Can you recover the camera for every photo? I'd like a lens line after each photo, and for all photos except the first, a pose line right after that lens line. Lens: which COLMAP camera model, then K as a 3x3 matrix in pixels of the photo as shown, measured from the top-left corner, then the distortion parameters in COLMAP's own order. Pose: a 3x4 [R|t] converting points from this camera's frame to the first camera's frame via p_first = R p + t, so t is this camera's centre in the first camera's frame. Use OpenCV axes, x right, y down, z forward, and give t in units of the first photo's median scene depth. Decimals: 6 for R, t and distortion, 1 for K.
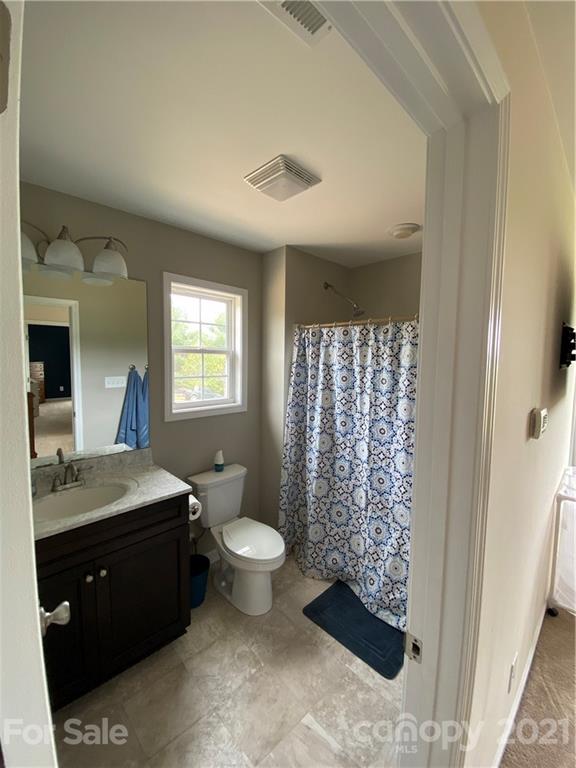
lens RADIAL K [[316.2, 0, 291.8], [0, 316.2, 384.2], [0, 0, 1]] dist [-0.025084, -0.000898]
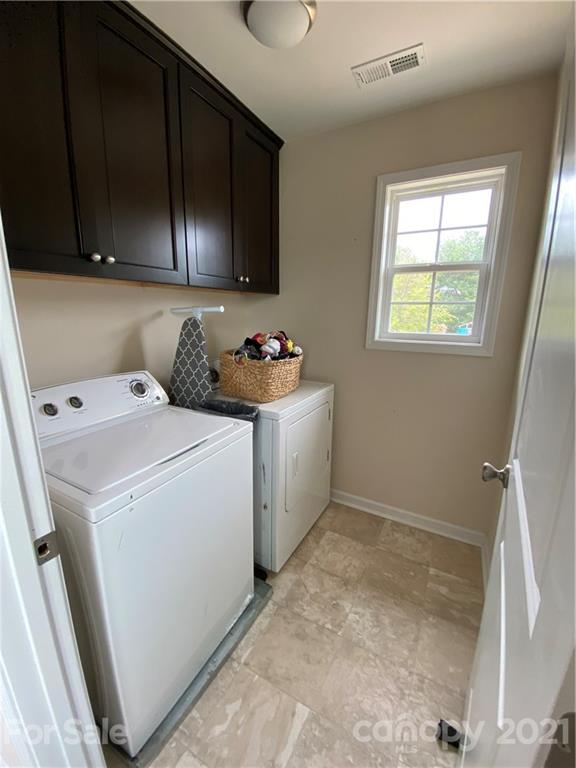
lens RADIAL K [[316.2, 0, 291.4], [0, 316.2, 381.6], [0, 0, 1]] dist [-0.025084, -0.000898]
pose [[0.297783, 0.205720, -0.932204, 0.629216], [-0.070489, 0.978577, 0.193437, 0.070304], [0.952028, 0.008108, 0.305904, 0.710956]]
